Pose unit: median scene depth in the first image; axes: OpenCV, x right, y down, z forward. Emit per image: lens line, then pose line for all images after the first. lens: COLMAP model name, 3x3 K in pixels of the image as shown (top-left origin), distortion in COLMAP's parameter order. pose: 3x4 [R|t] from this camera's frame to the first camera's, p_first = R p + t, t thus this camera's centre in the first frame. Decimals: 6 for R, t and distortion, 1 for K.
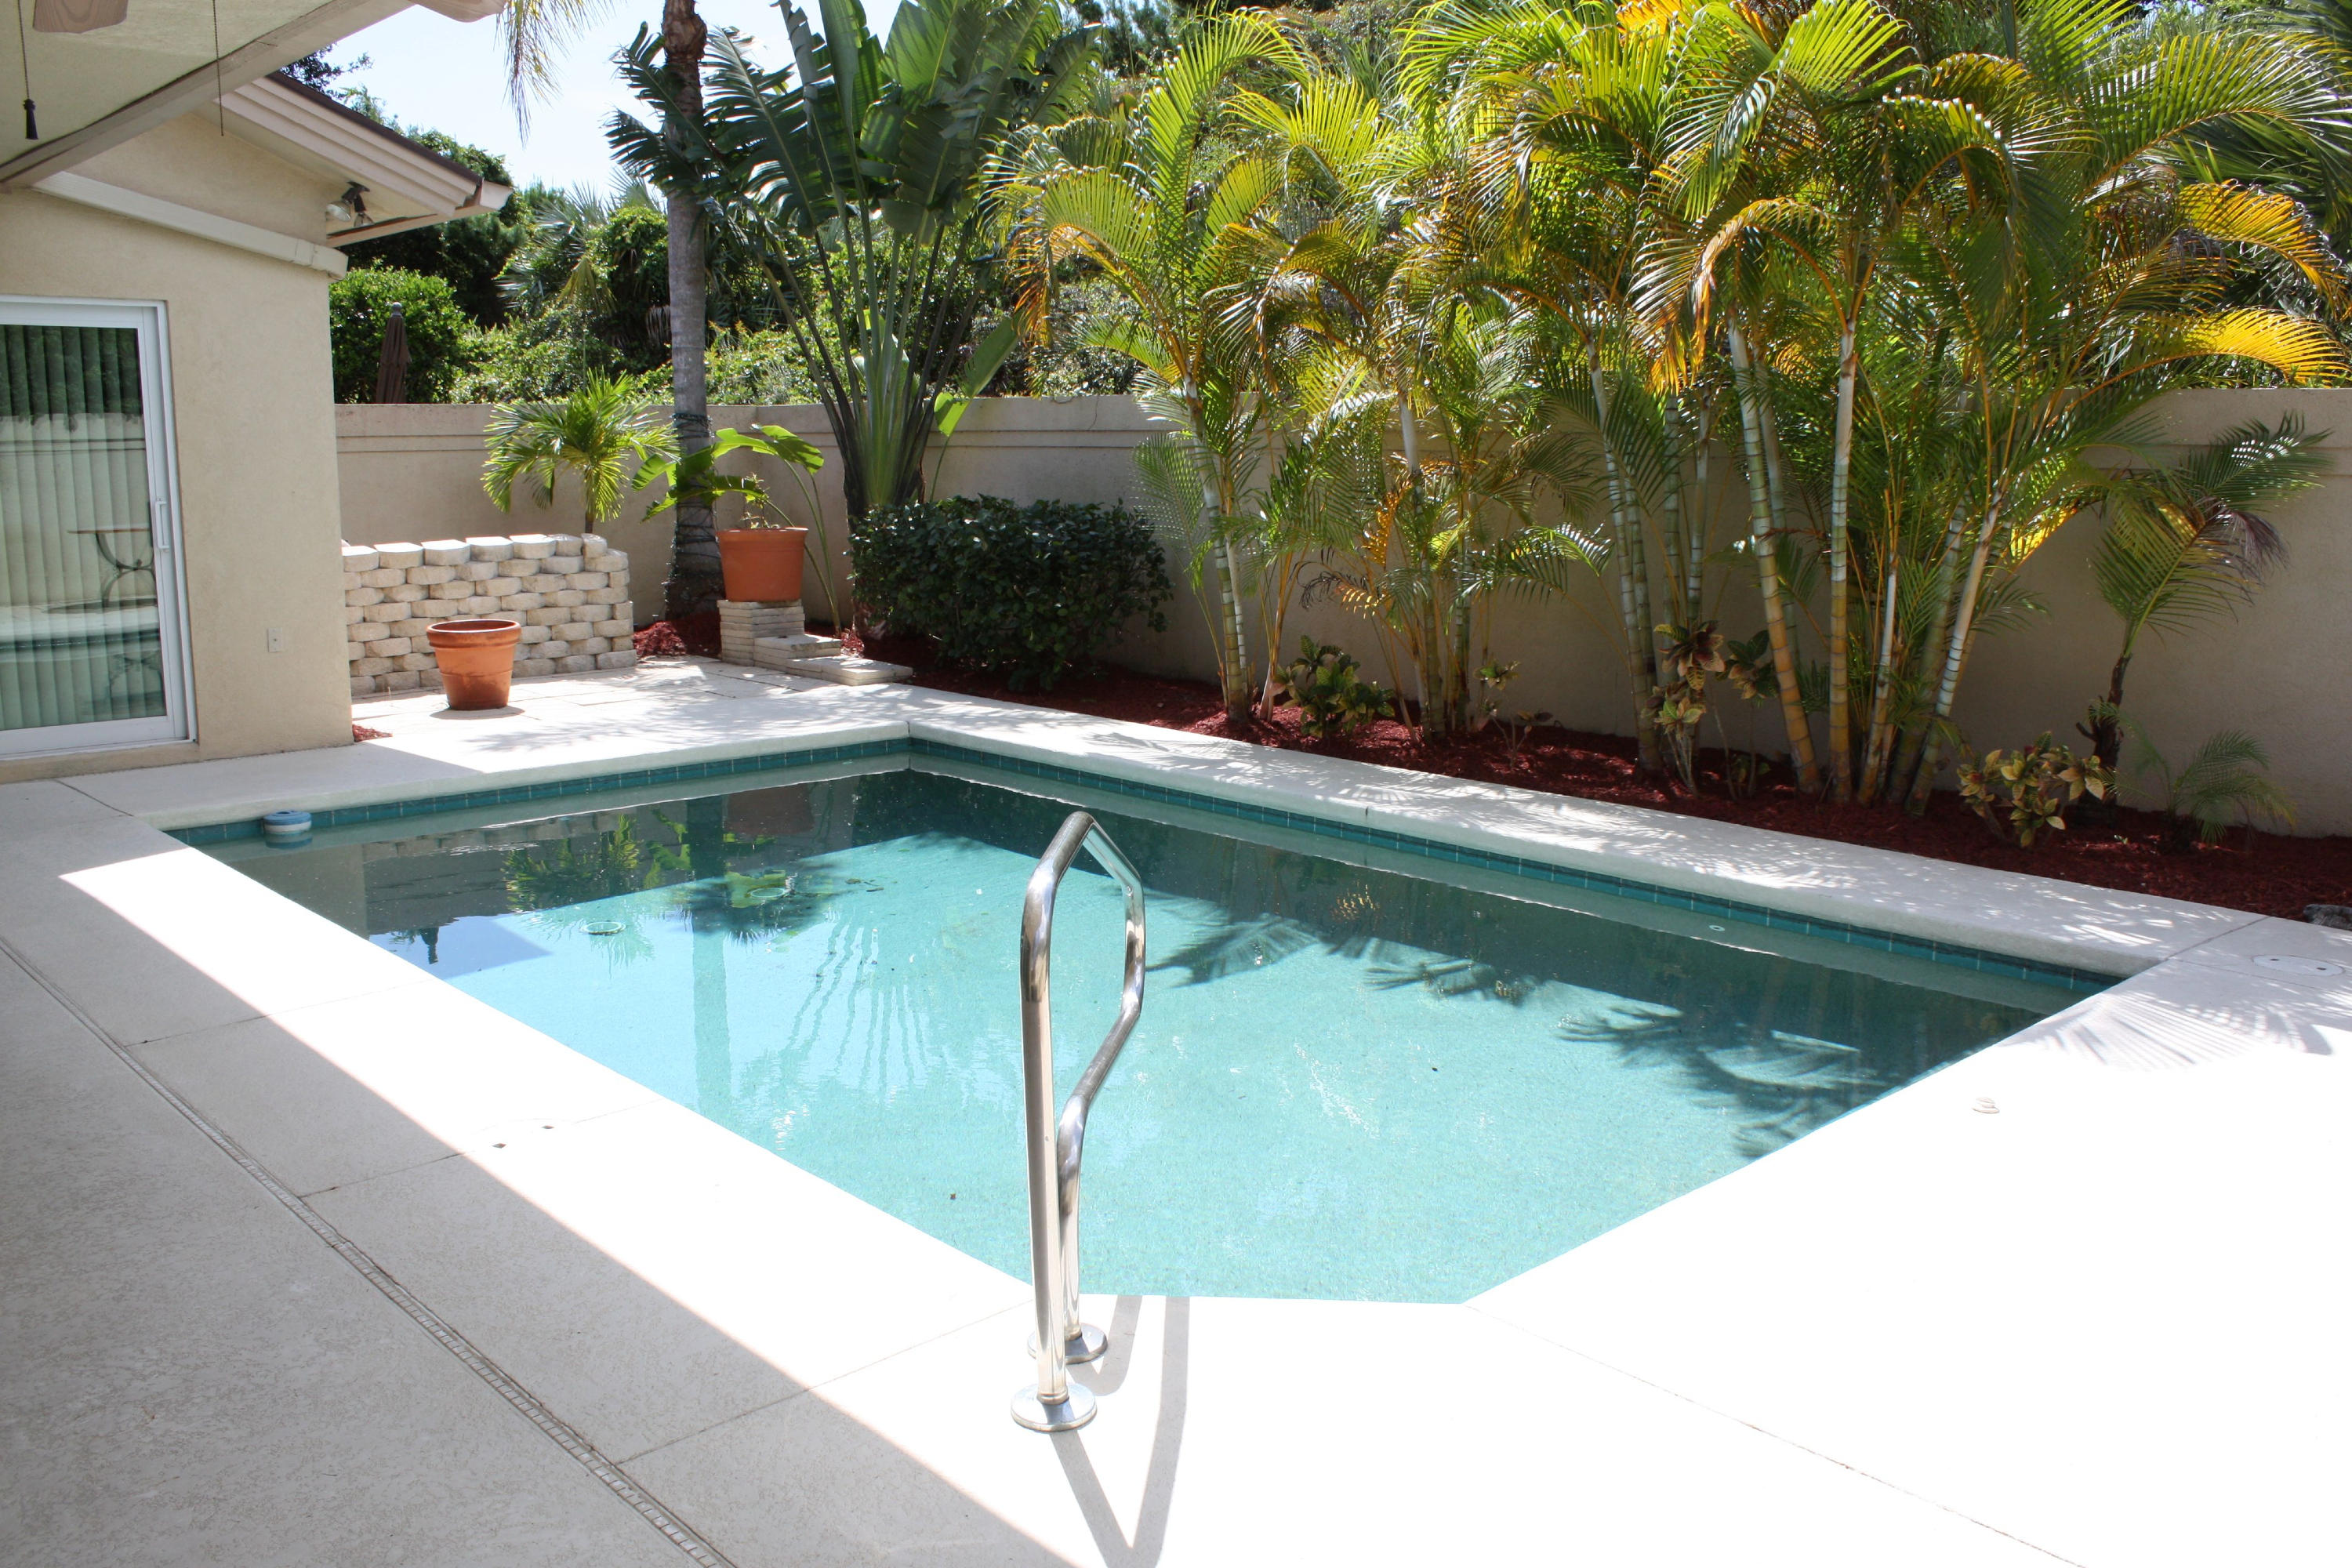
lens RADIAL K [[1911.7, 0, 1245.2], [0, 1911.7, 777.5], [0, 0, 1]] dist [-0.045317, -0.000843]
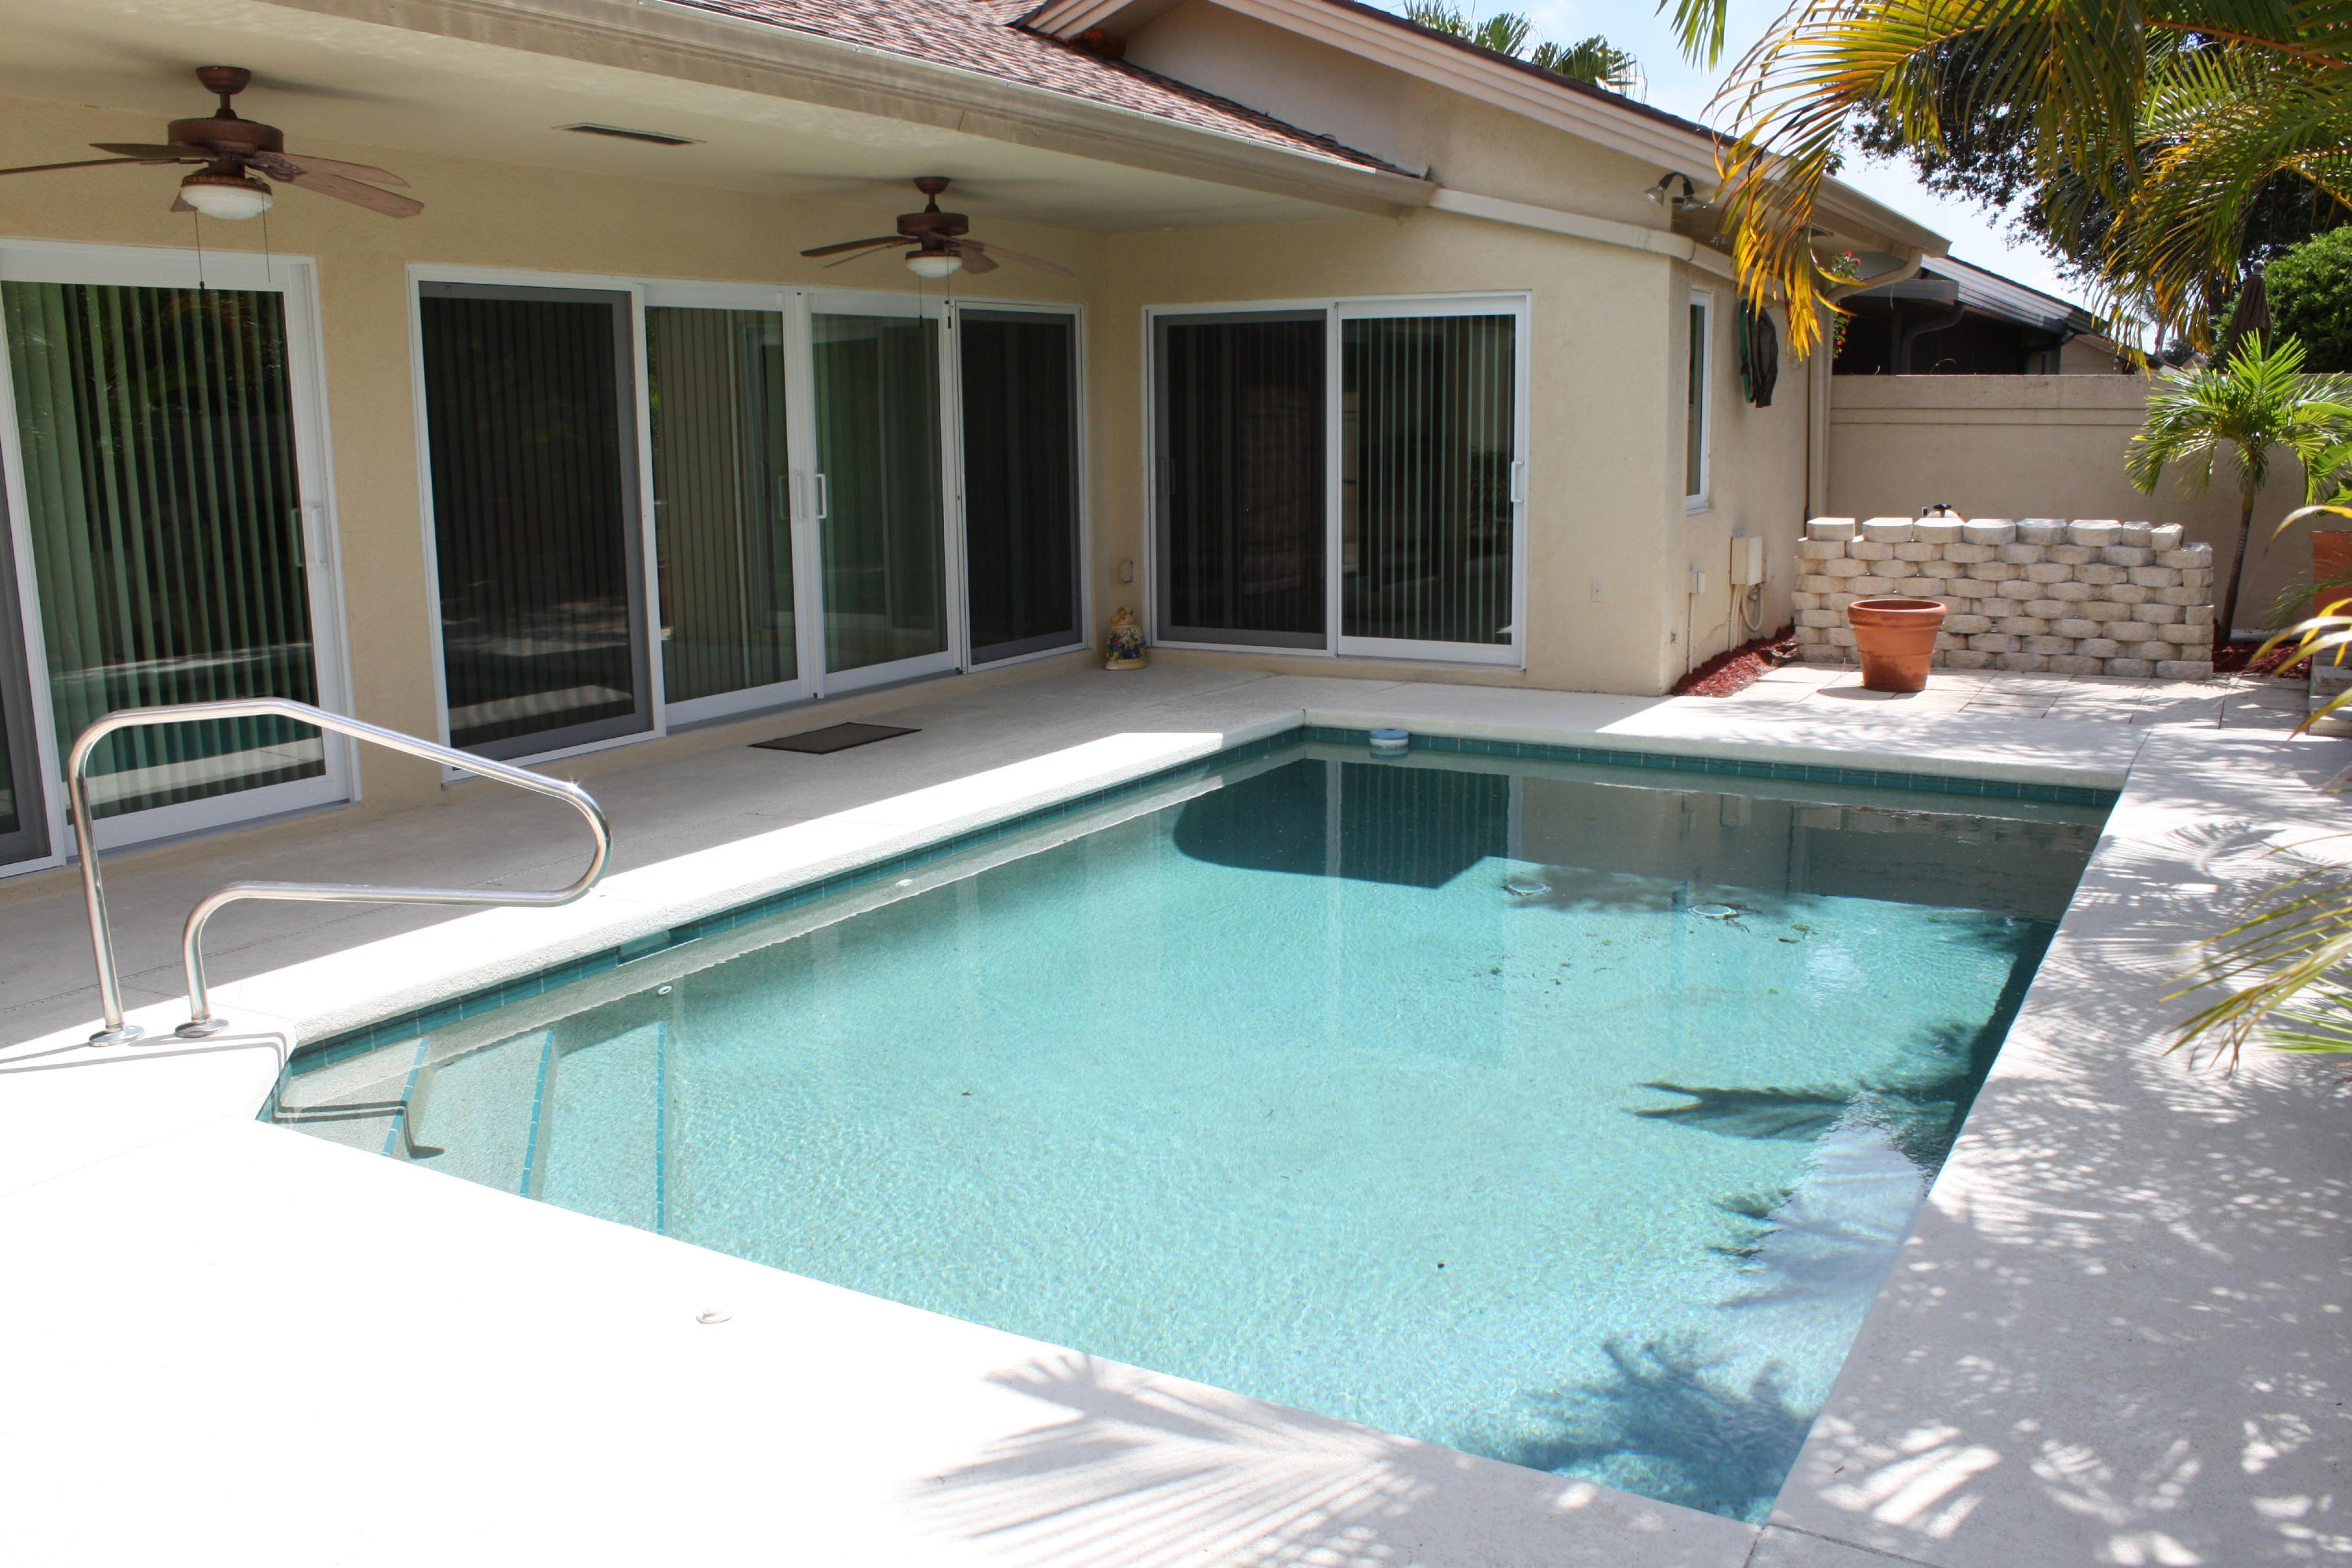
lens RADIAL K [[1911.7, 0, 1245.2], [0, 1911.7, 777.5], [0, 0, 1]] dist [-0.045317, -0.000843]
pose [[0.274531, 0.181761, -0.944244, 0.387757], [-0.165529, 0.976247, 0.139795, -0.066590], [0.947224, 0.117922, 0.298097, 0.360176]]
